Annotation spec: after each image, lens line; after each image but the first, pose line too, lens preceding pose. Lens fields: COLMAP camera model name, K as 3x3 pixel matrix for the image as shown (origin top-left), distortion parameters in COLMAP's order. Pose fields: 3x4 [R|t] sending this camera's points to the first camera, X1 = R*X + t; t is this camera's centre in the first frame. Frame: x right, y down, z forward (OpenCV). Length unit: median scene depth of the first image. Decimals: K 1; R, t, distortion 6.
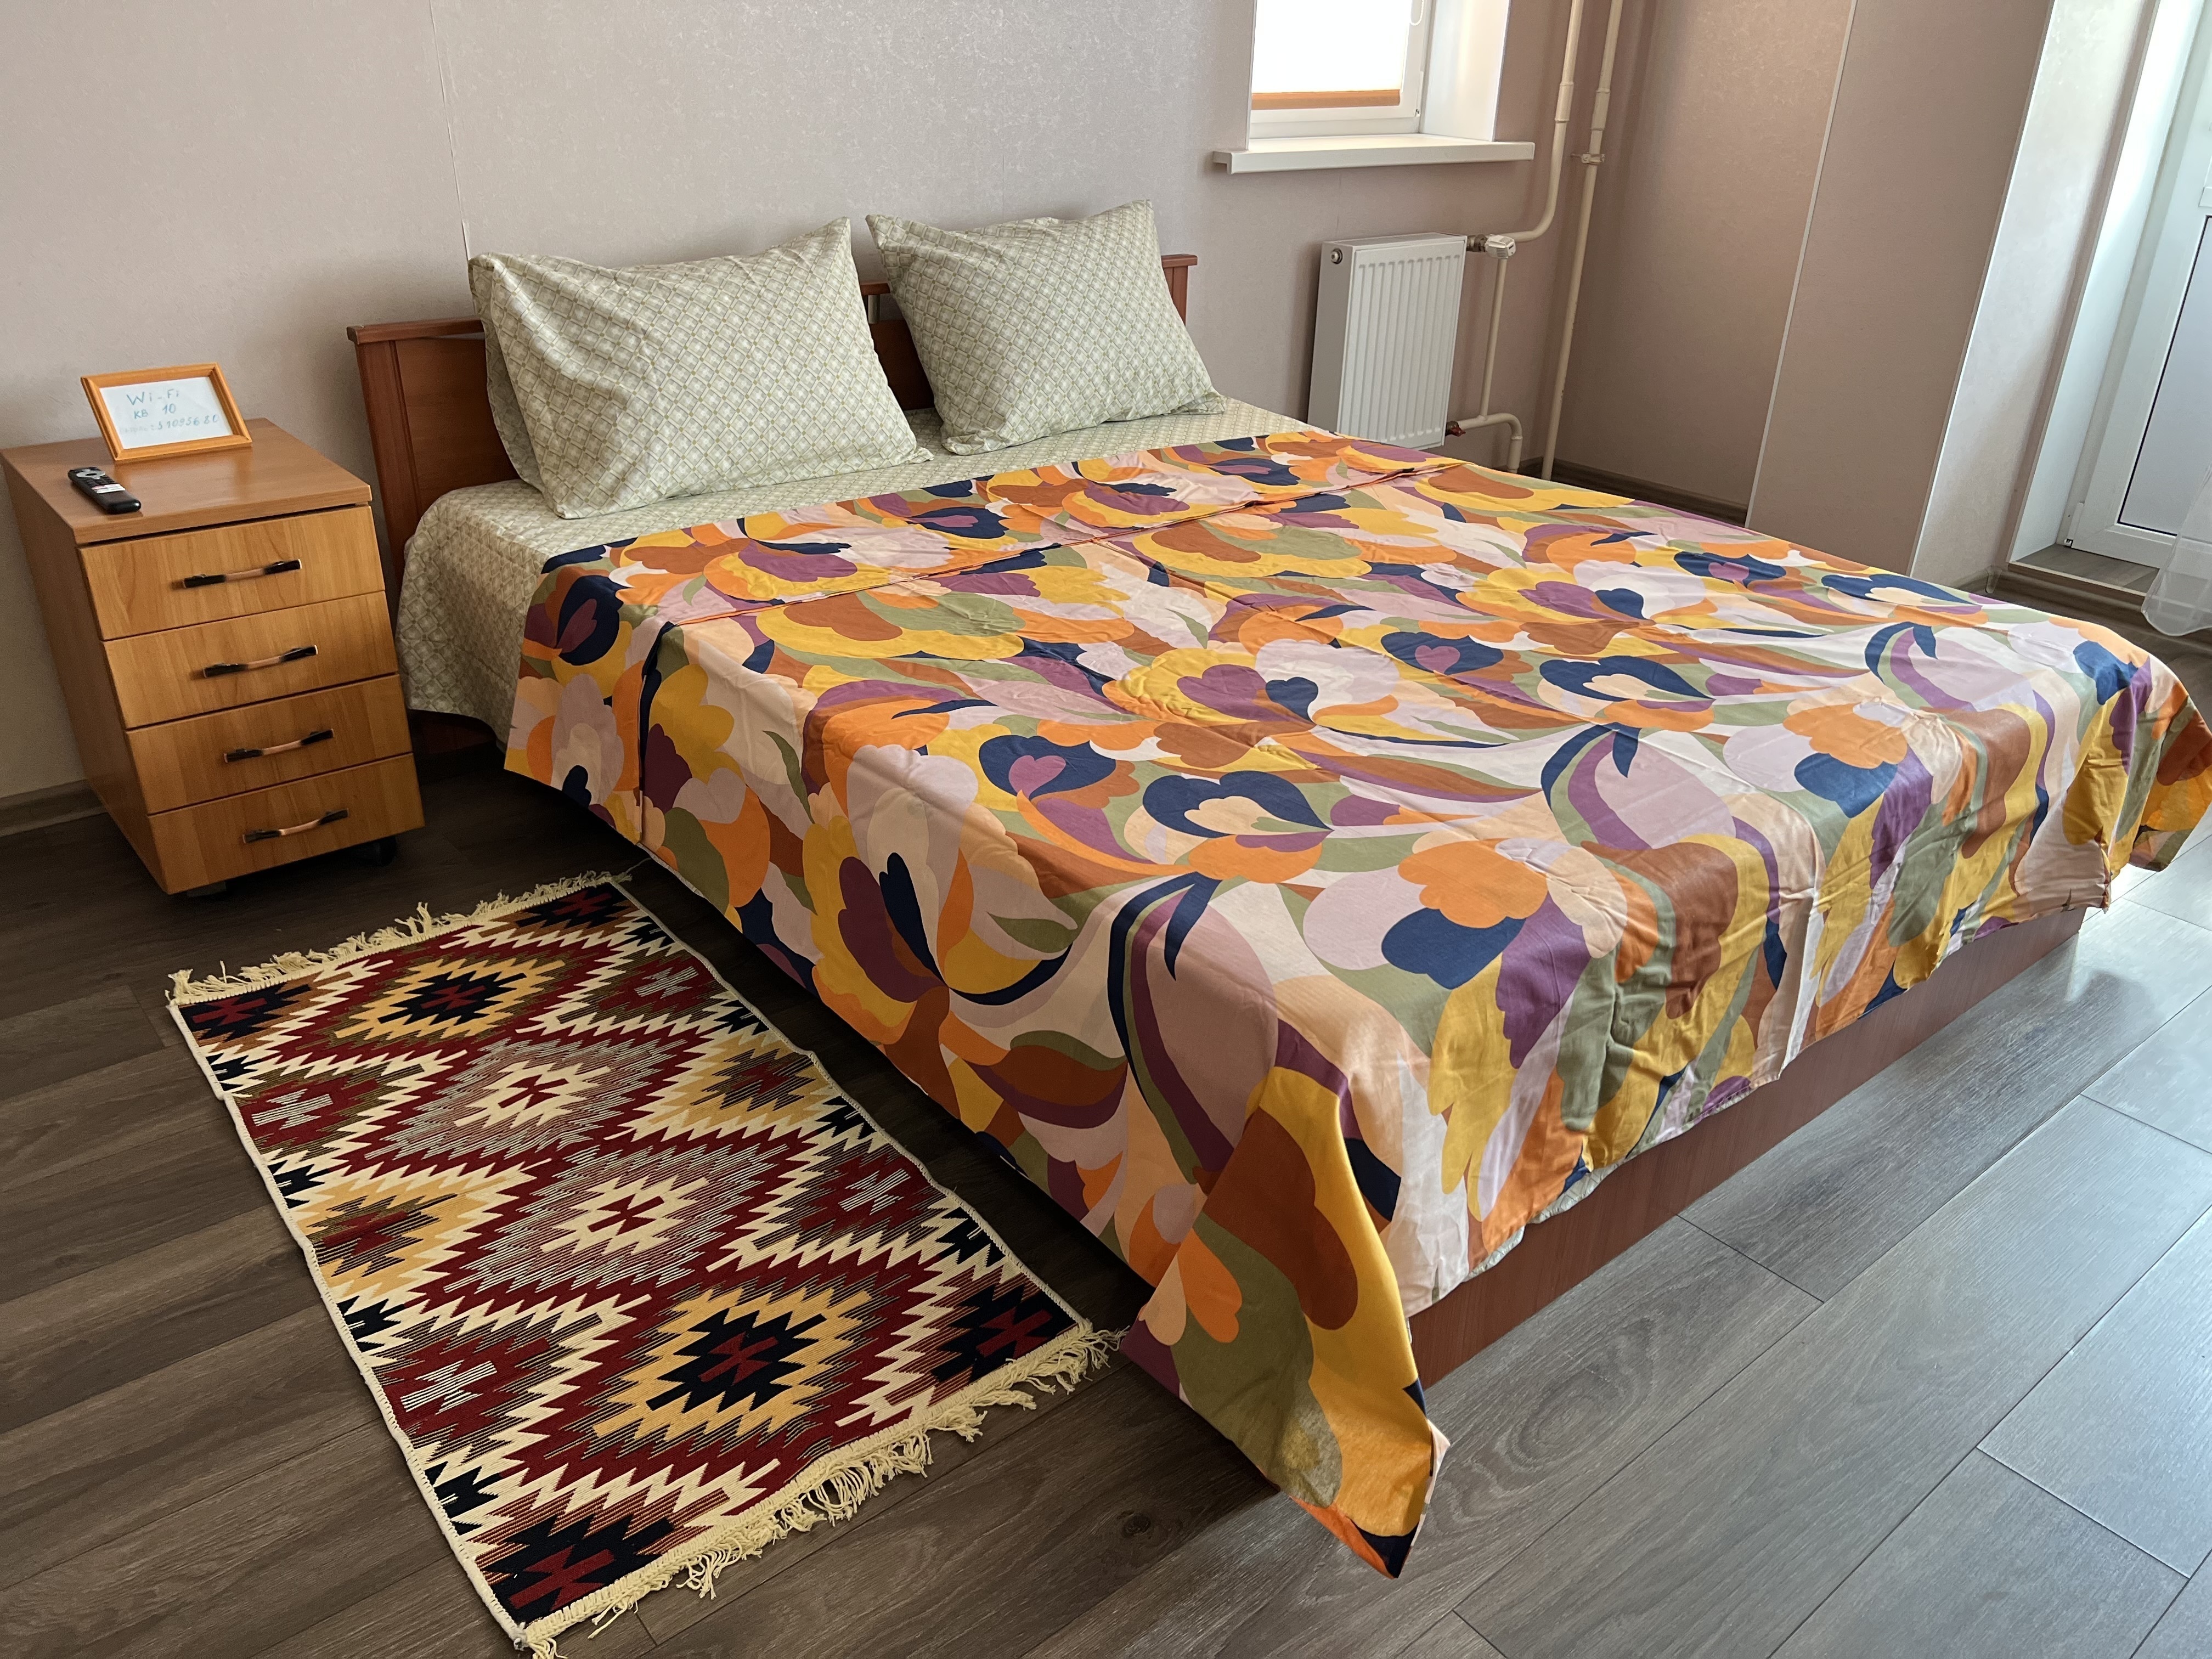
lens RADIAL K [[1661.6, 0, 1107.0], [0, 1661.6, 825.0], [0, 0, 1]] dist [0.040986, -0.053319]
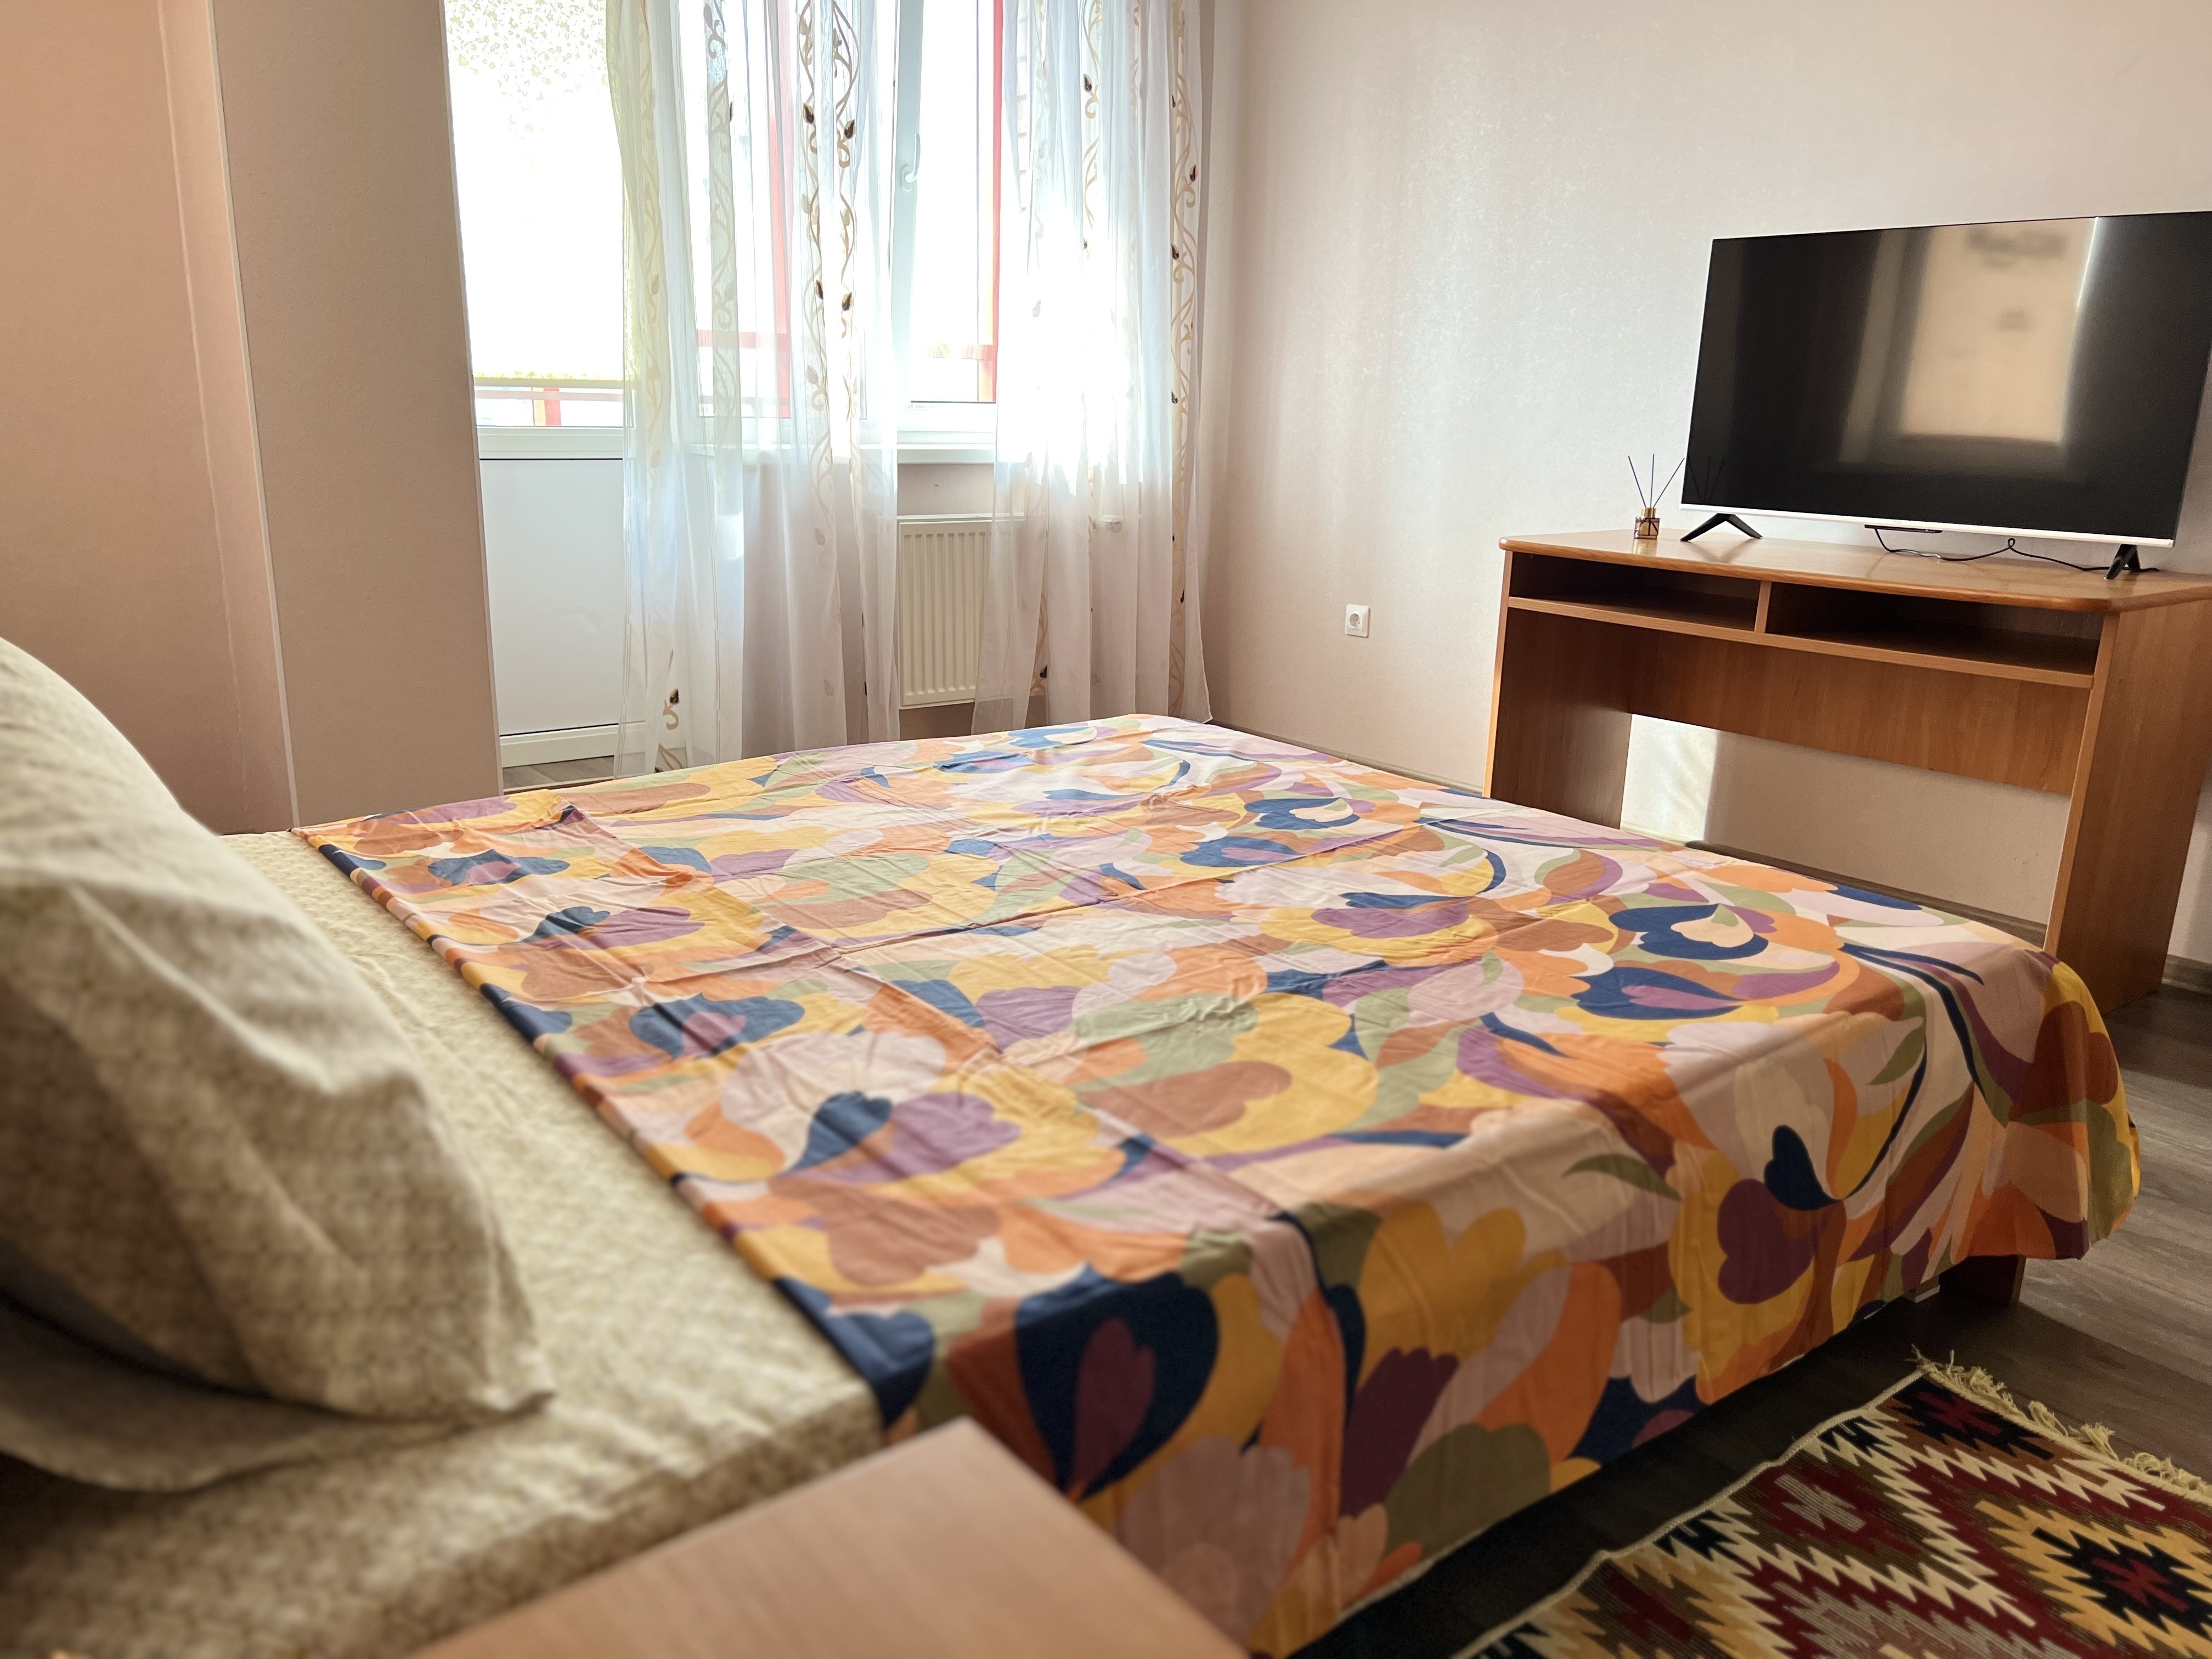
lens RADIAL K [[1661.6, 0, 1108.9], [0, 1661.6, 831.3], [0, 0, 1]] dist [0.040986, -0.053319]
pose [[0.021230, -0.279051, 0.960042, -0.845883], [0.422877, 0.872637, 0.244294, -0.435809], [-0.905938, 0.400793, 0.136531, 1.022199]]
